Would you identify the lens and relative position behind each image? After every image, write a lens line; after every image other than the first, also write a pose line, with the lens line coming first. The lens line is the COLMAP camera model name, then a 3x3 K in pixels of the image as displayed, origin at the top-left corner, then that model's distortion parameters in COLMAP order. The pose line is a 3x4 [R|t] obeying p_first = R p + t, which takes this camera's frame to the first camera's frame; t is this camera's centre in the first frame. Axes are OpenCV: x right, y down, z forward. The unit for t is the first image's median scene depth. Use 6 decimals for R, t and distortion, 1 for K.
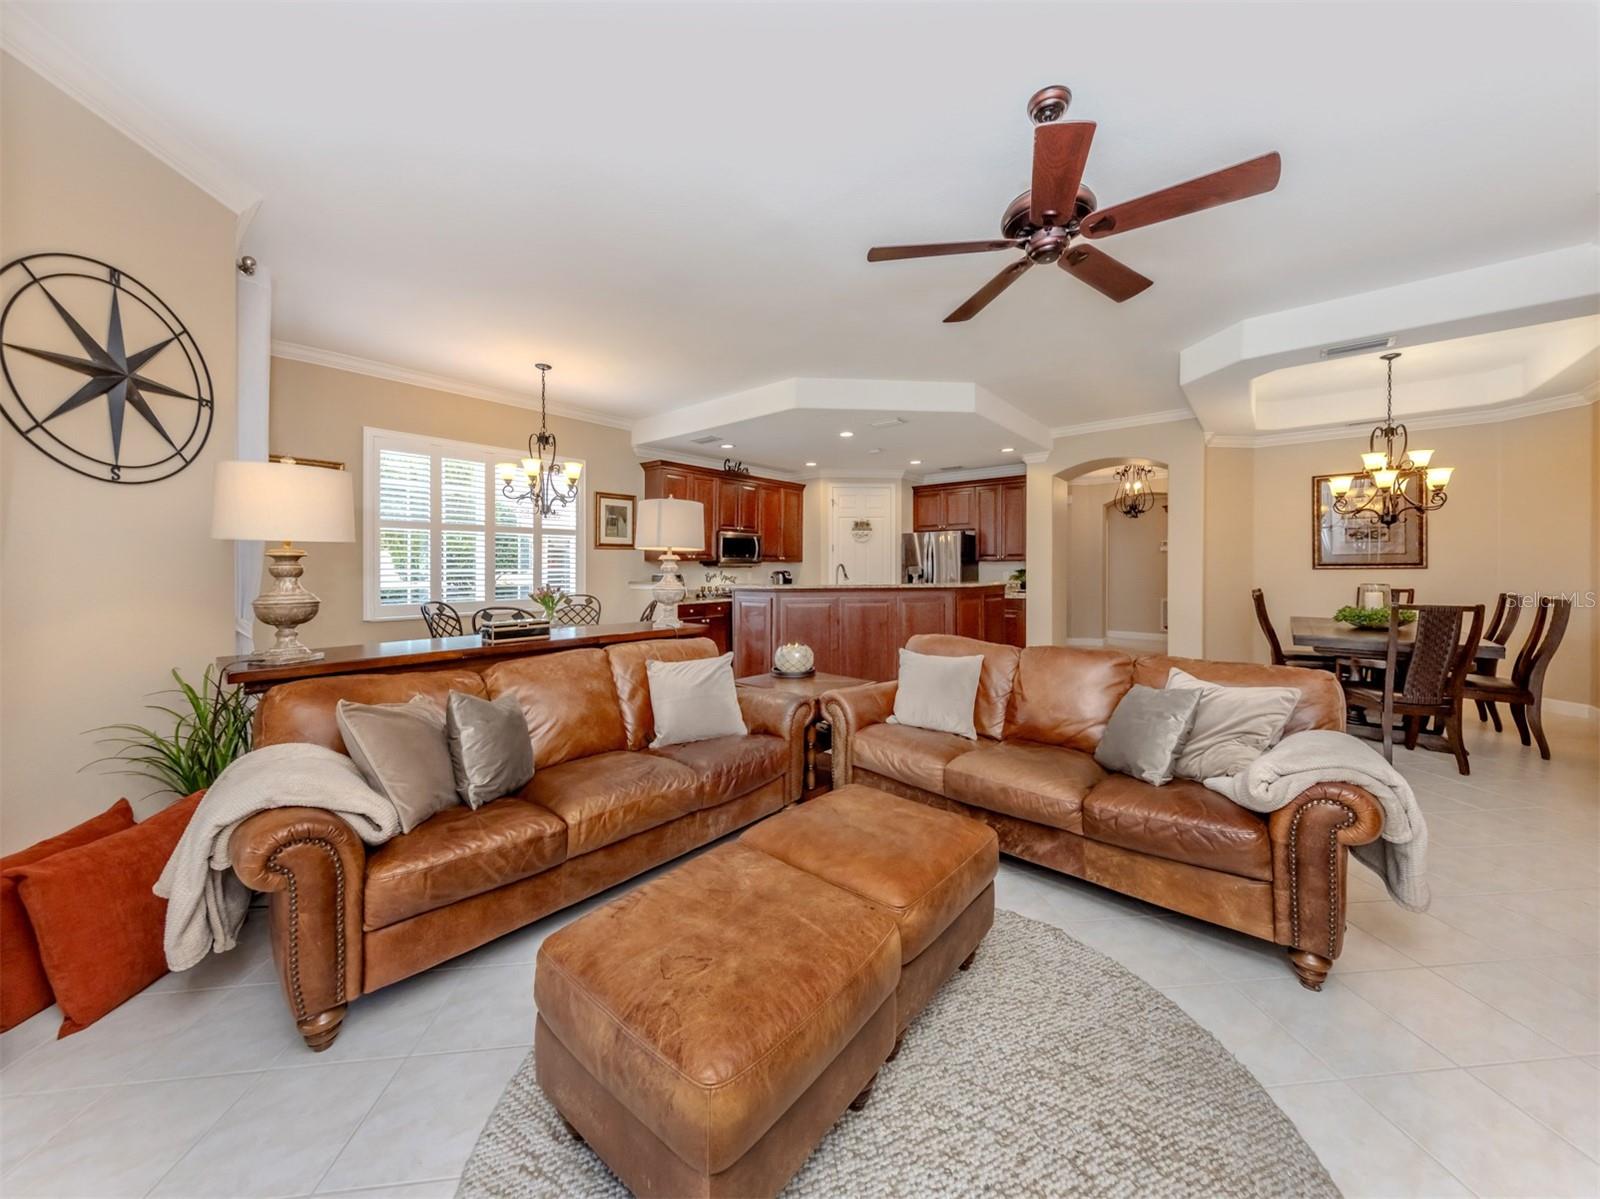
lens RADIAL K [[577.6, 0, 822.7], [0, 577.6, 567.5], [0, 0, 1]] dist [0.011603, -0.002353]
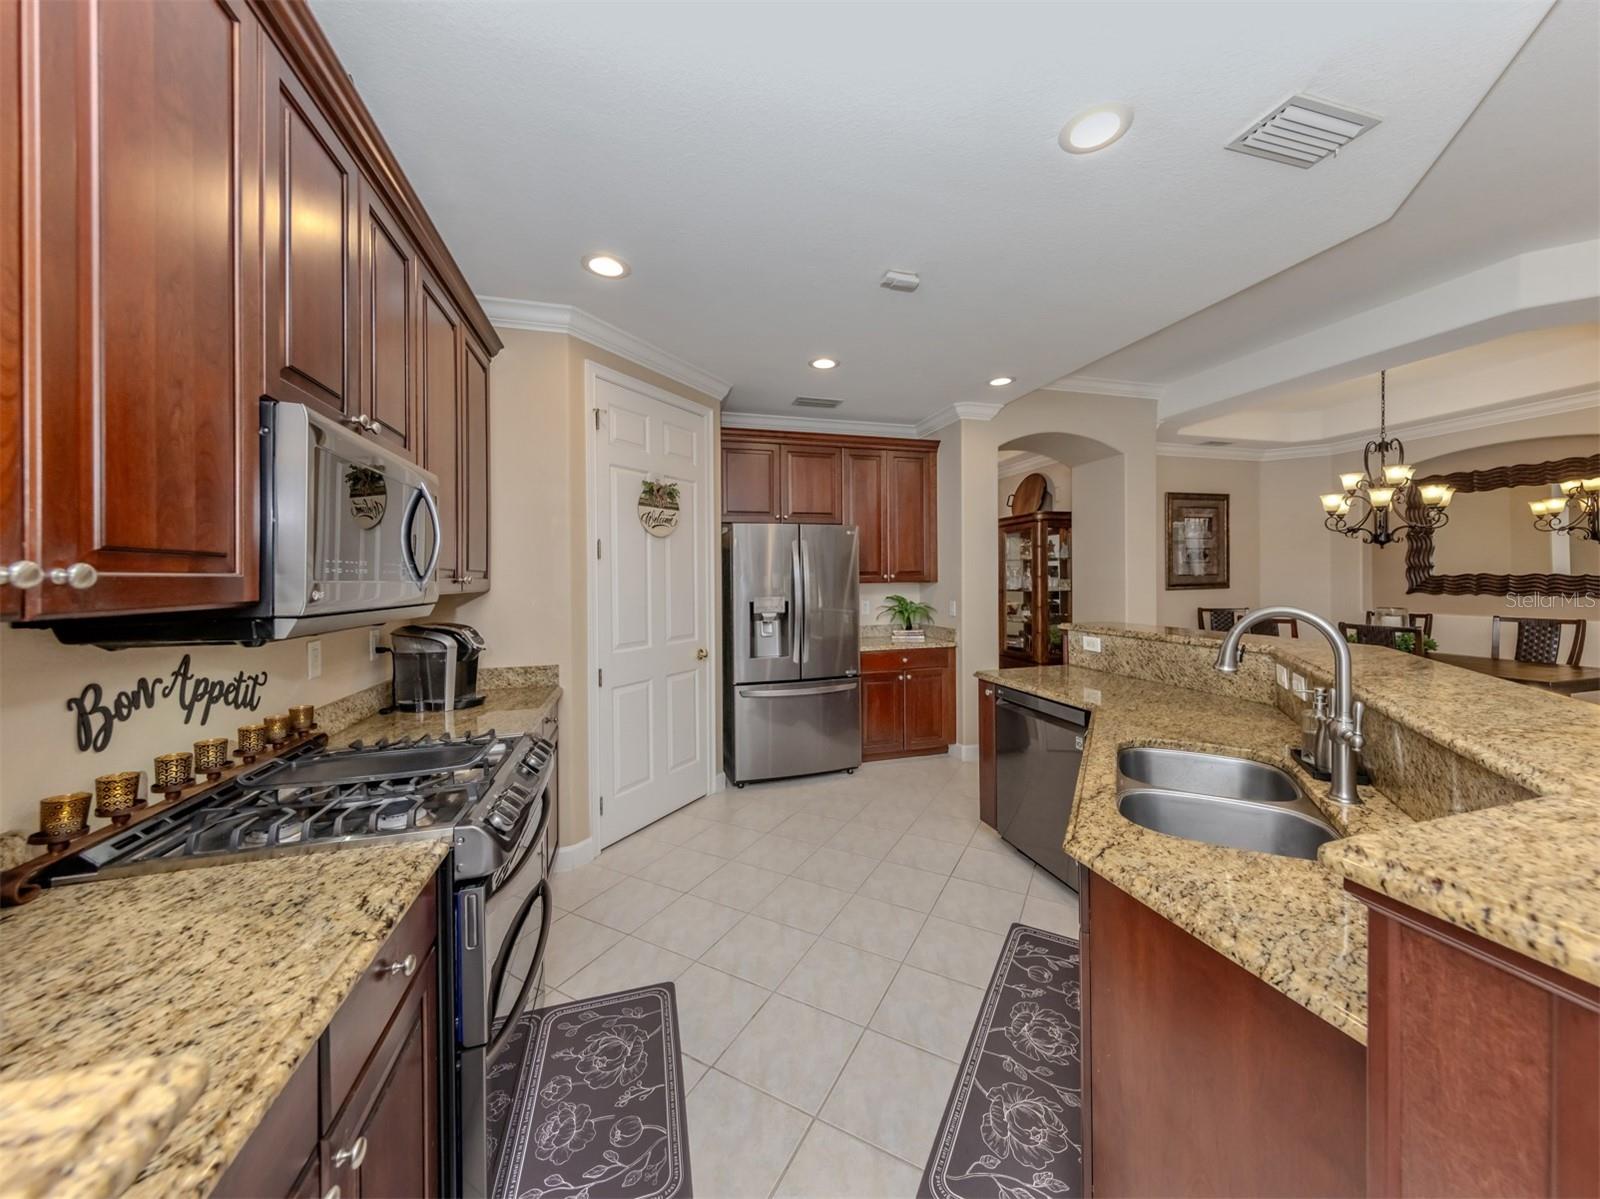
lens RADIAL K [[577.6, 0, 809.9], [0, 577.6, 585.6], [0, 0, 1]] dist [0.011603, -0.002353]
pose [[0.580081, -0.012095, 0.814469, -0.218399], [0.009980, 0.999920, 0.007741, -0.015290], [-0.814498, 0.003638, 0.580155, 0.784791]]
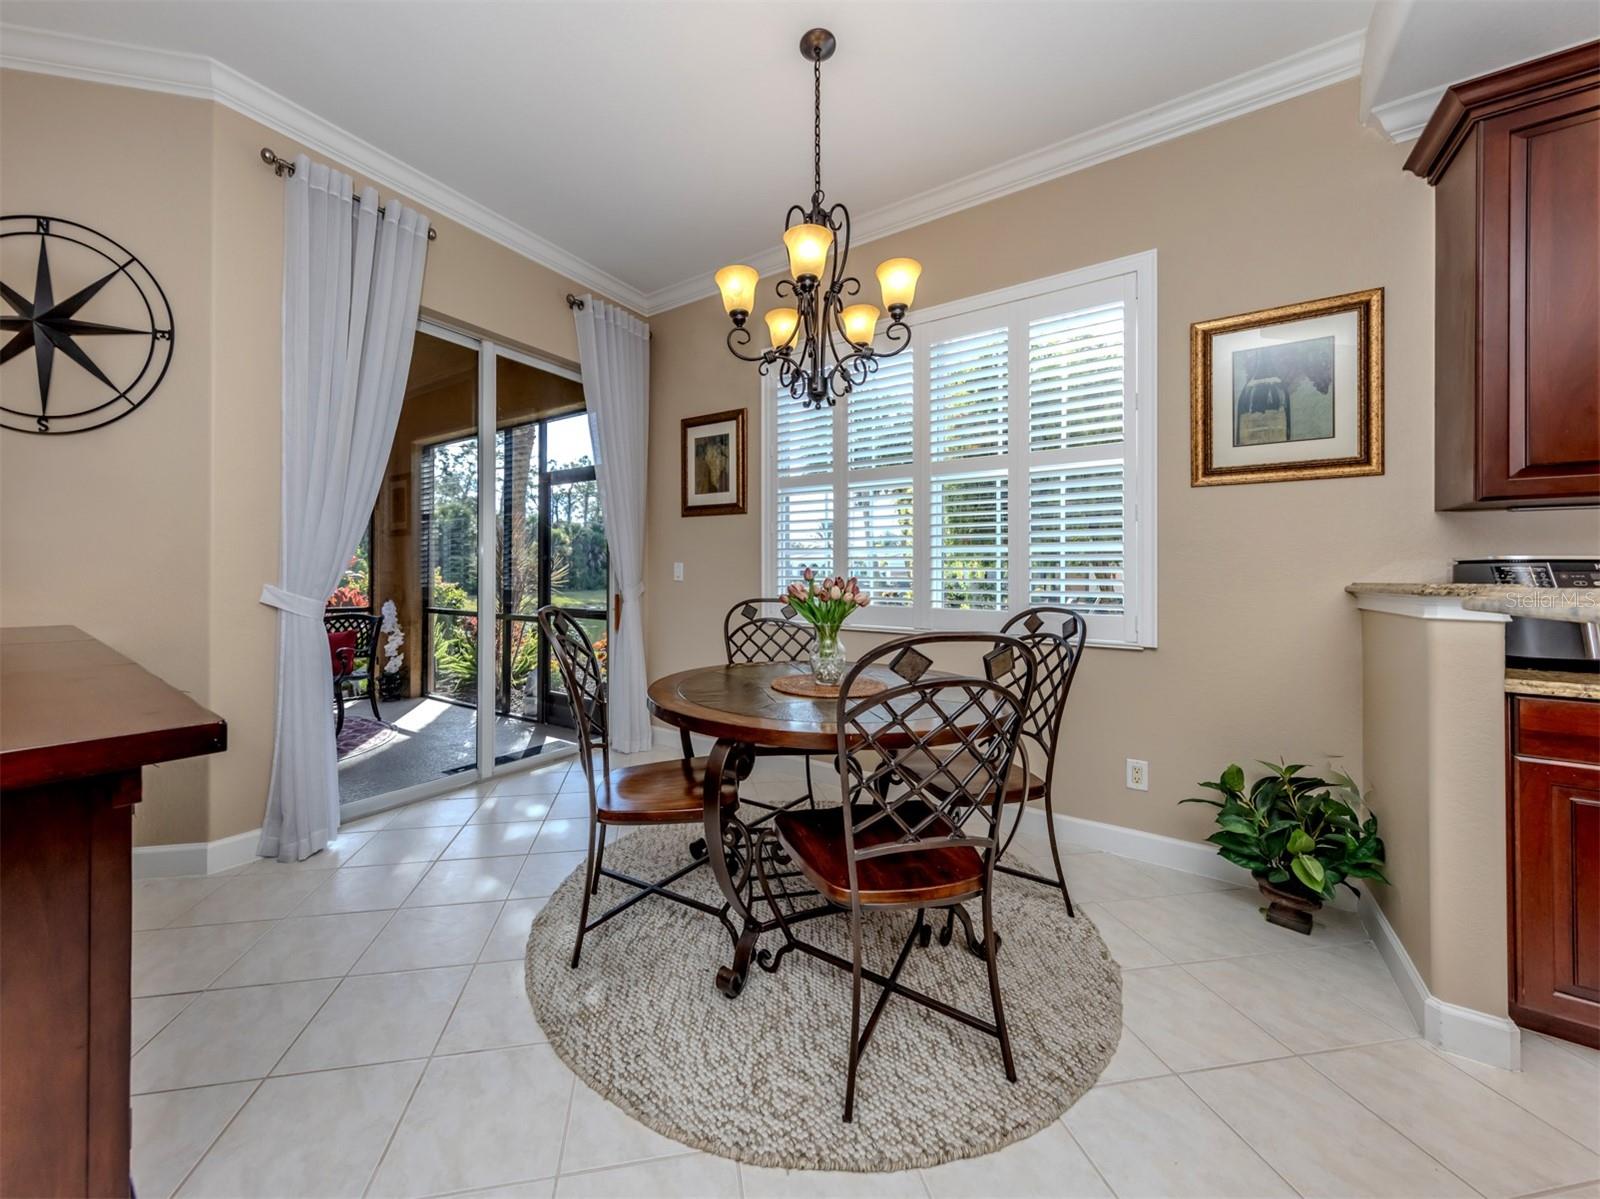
lens RADIAL K [[577.6, 0, 767.2], [0, 577.6, 570.4], [0, 0, 1]] dist [0.011603, -0.002353]
pose [[0.058389, -0.002987, -0.998289, -0.044647], [-0.012634, 0.999913, -0.003731, 0.020291], [0.998214, 0.012830, 0.058346, 0.610264]]
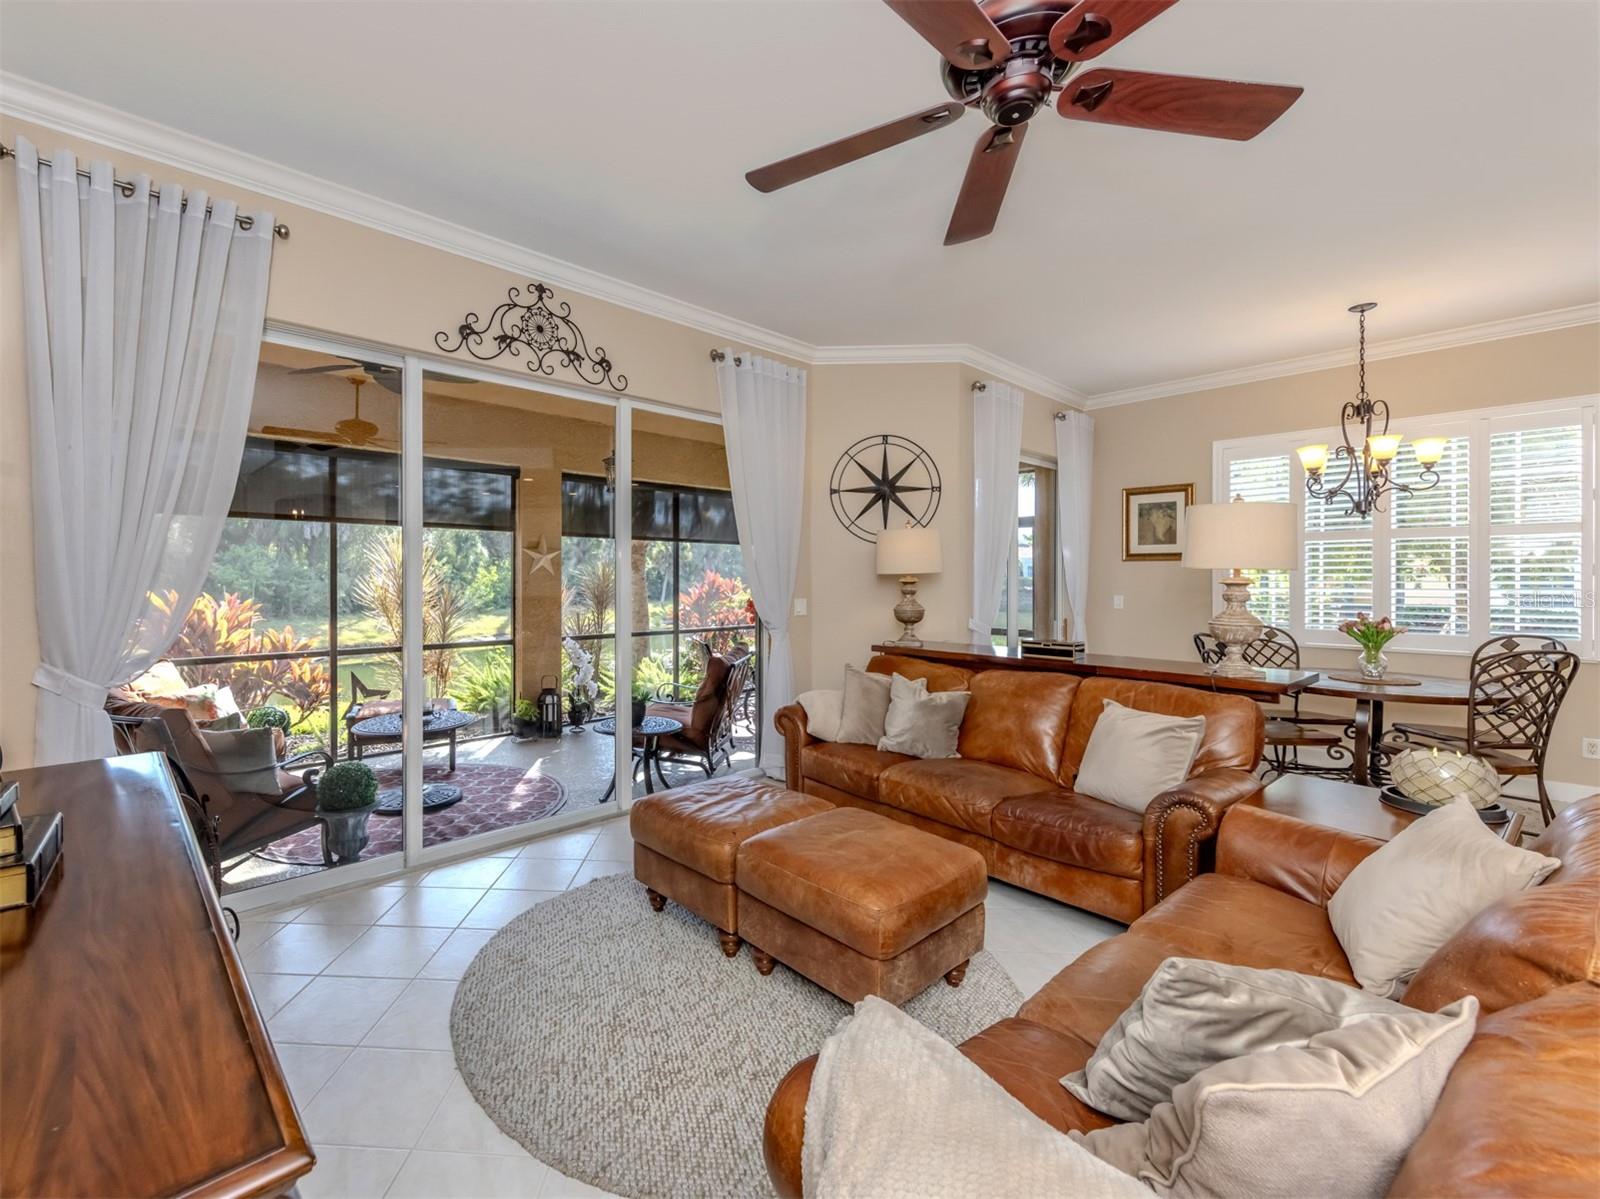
lens RADIAL K [[691.9, 0, 690.3], [0, 691.9, 582.0], [0, 0, 1]] dist [-0.001631, 0.000589]
pose [[-0.199930, 0.008928, -0.979770, 0.338115], [0.001305, 0.999960, 0.008846, -0.011088], [0.979809, 0.000490, -0.199934, 0.232455]]
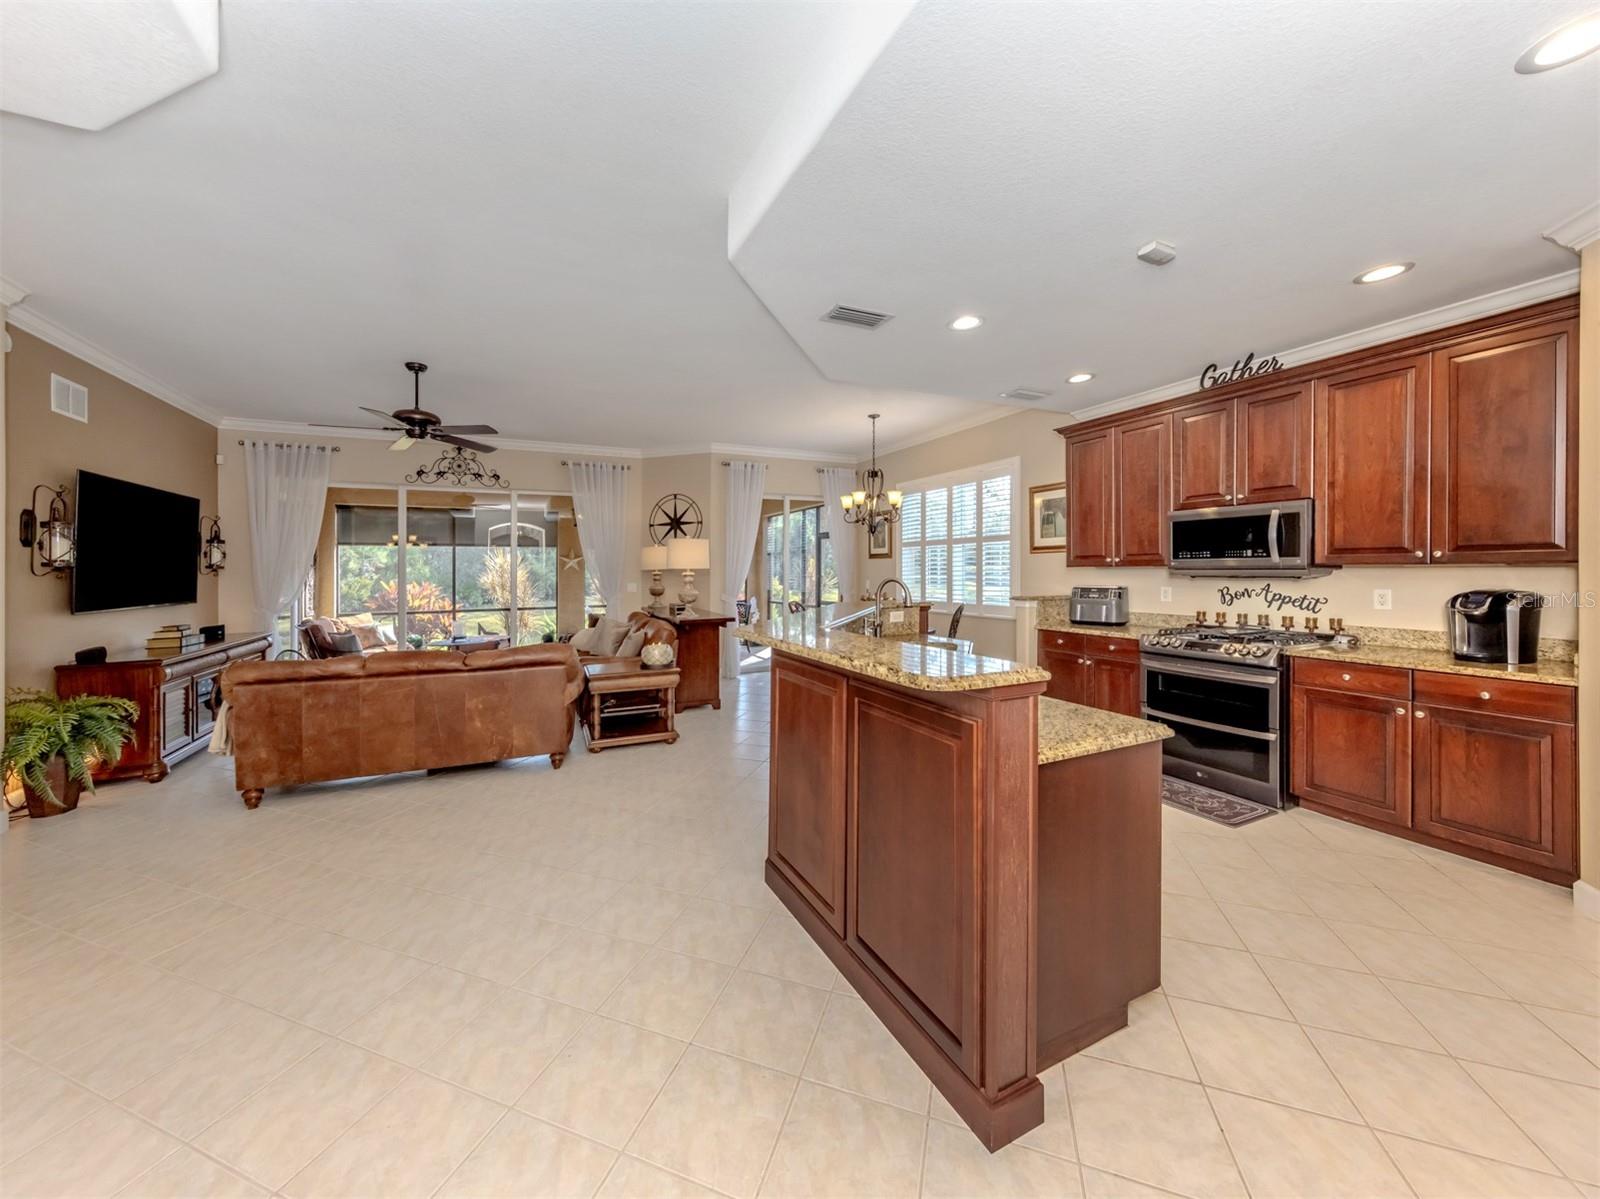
lens RADIAL K [[577.6, 0, 767.0], [0, 577.6, 587.3], [0, 0, 1]] dist [0.011603, -0.002353]
pose [[-0.468351, 0.038139, -0.882719, 0.479685], [0.013735, 0.999261, 0.035887, -0.015632], [0.883436, 0.004684, -0.468529, 0.897602]]
